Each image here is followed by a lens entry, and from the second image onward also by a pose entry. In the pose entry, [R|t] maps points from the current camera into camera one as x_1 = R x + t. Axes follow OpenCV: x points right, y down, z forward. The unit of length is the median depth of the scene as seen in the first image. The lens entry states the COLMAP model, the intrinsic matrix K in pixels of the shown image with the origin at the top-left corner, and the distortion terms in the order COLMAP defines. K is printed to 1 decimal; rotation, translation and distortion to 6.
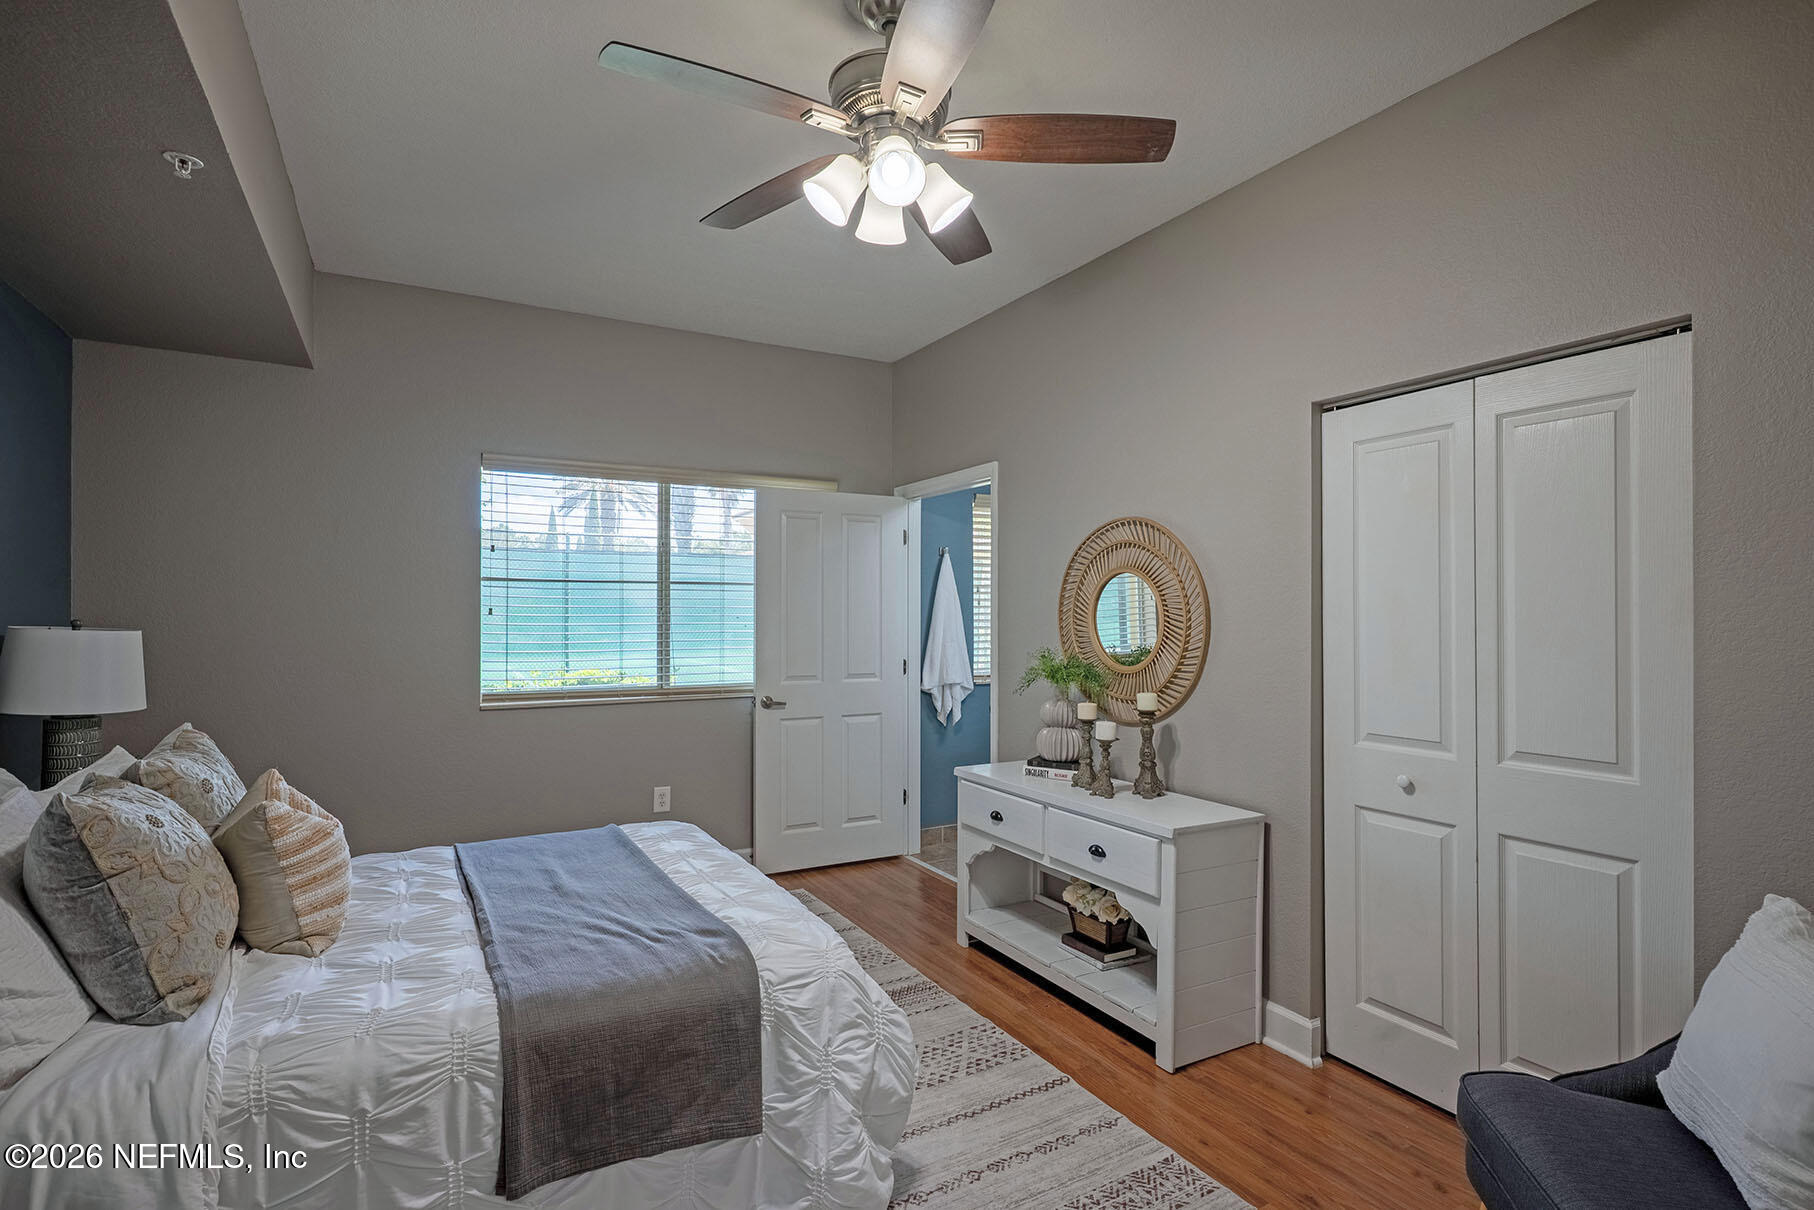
lens RADIAL K [[864.3, 0, 914.9], [0, 864.3, 608.6], [0, 0, 1]] dist [0.004737, 0.001548]
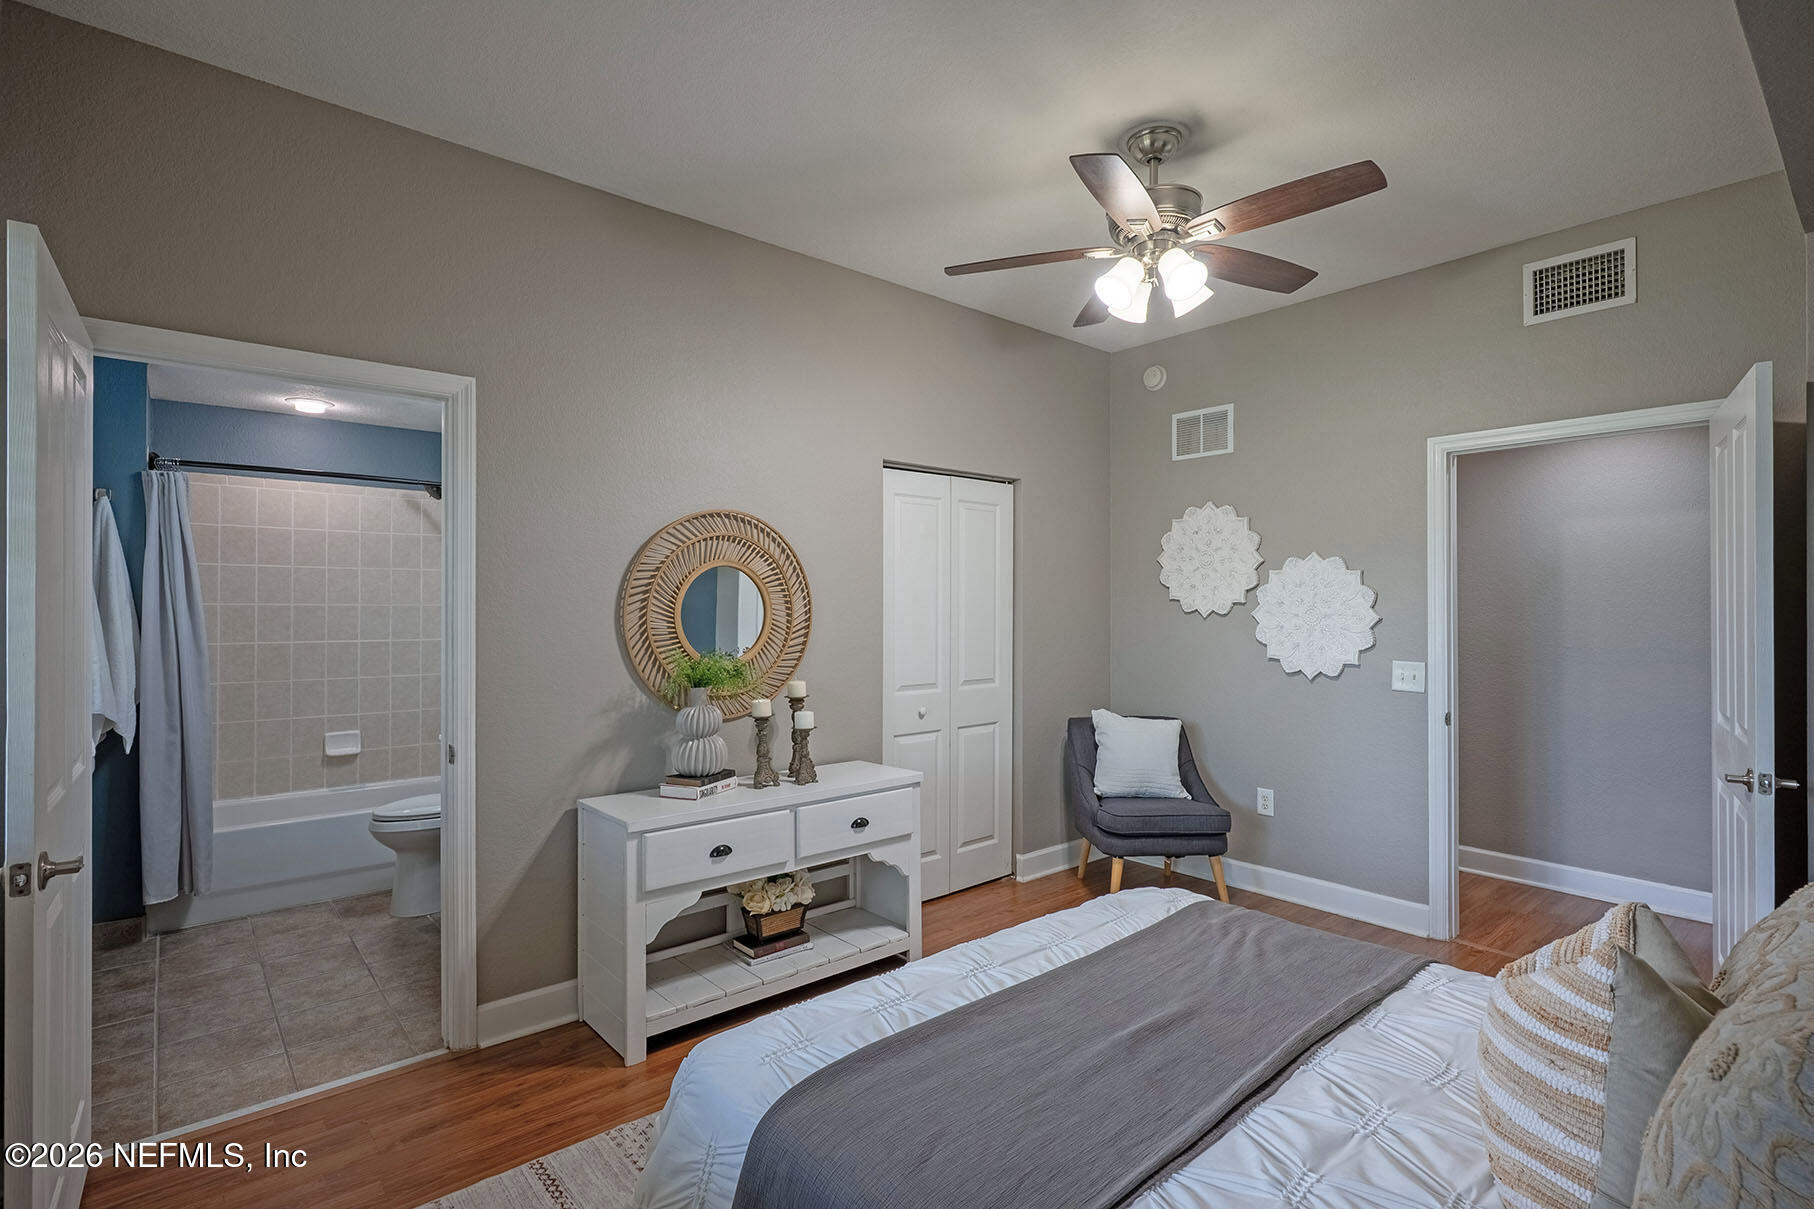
lens RADIAL K [[864.3, 0, 914.9], [0, 864.3, 608.1], [0, 0, 1]] dist [0.004737, 0.001548]
pose [[-0.191477, 0.004482, 0.981487, -0.880952], [-0.005786, 0.999967, -0.005695, 0.013550], [-0.981480, -0.006769, -0.191445, 1.143956]]
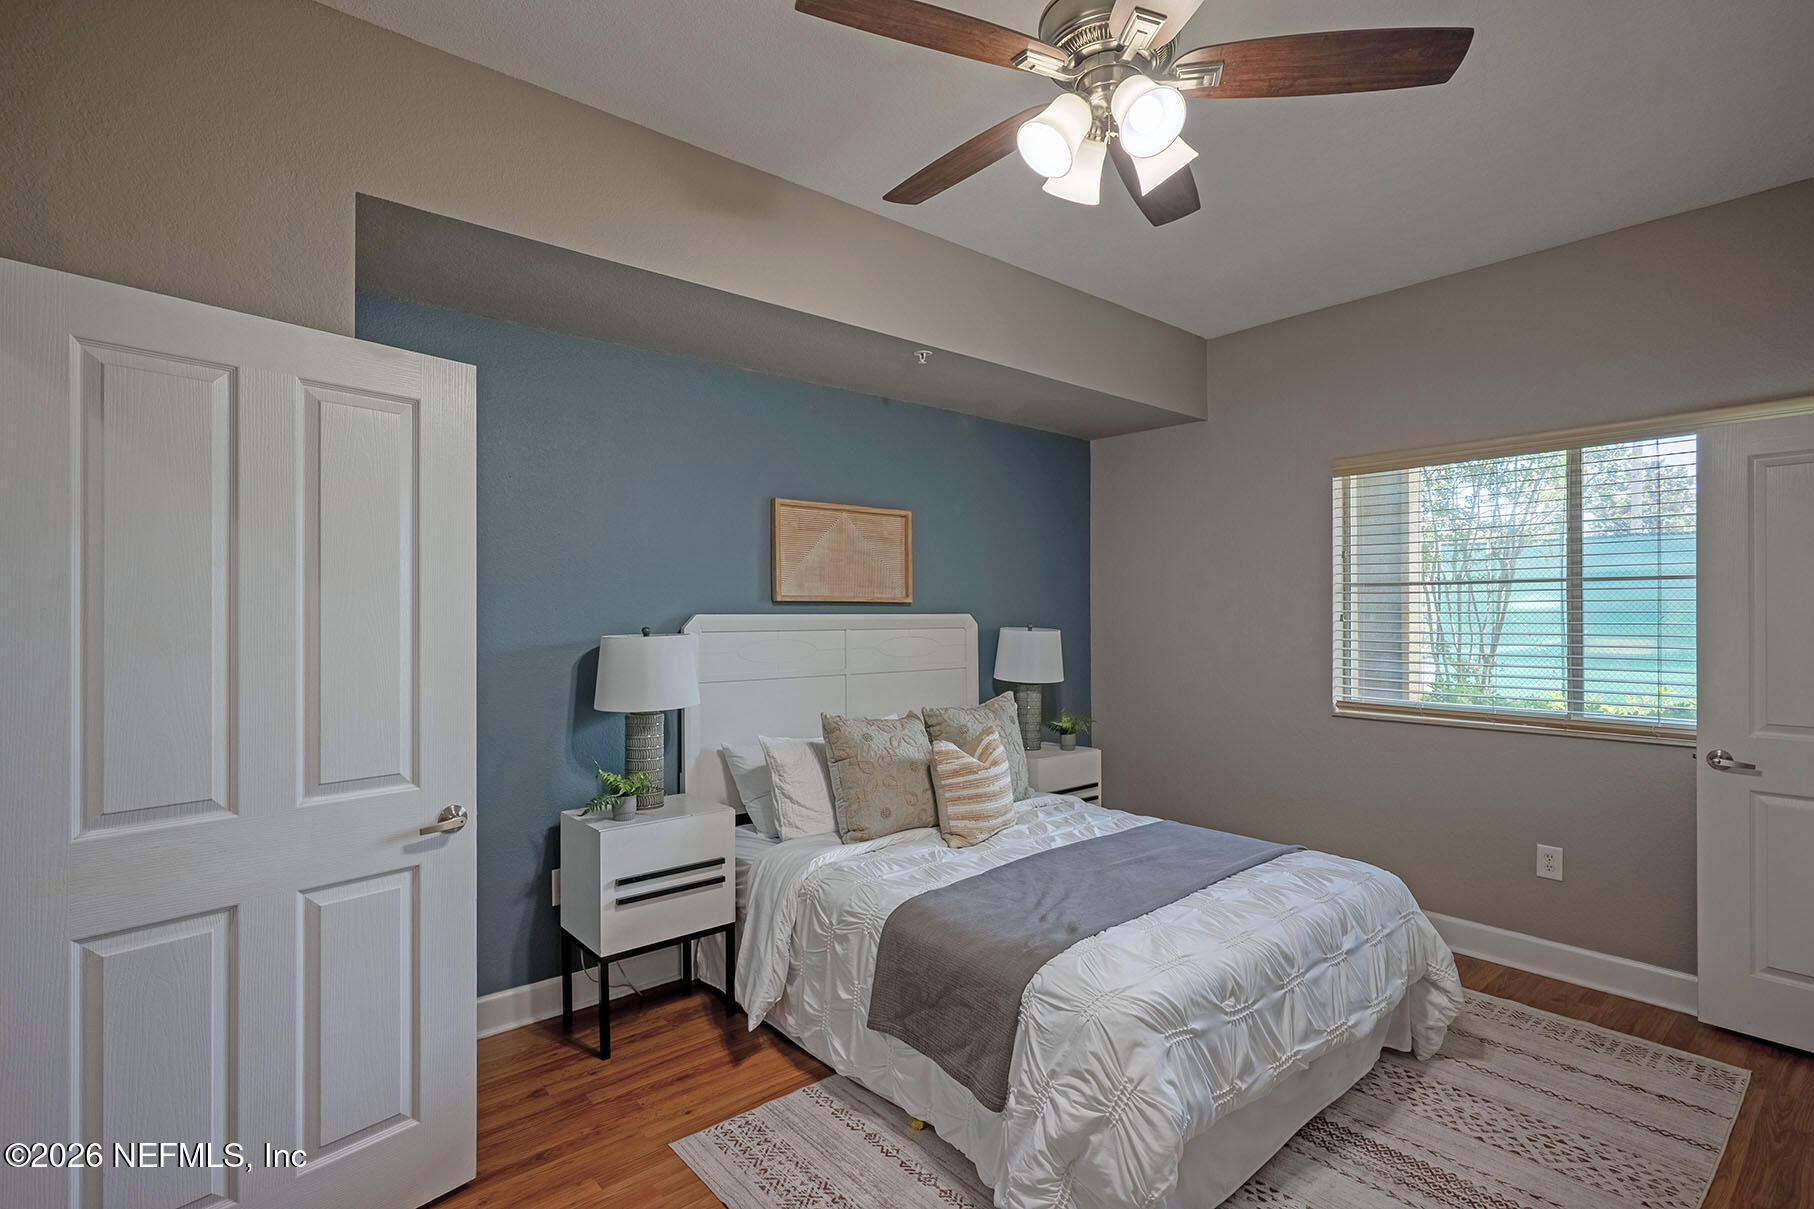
lens RADIAL K [[864.2, 0, 906.6], [0, 864.2, 615.0], [0, 0, 1]] dist [-0.002899, 0.000114]
pose [[0.180998, -0.004373, -0.983474, 0.567606], [0.007430, 0.999968, -0.003079, -0.002152], [0.983455, -0.006750, 0.181025, 0.471449]]
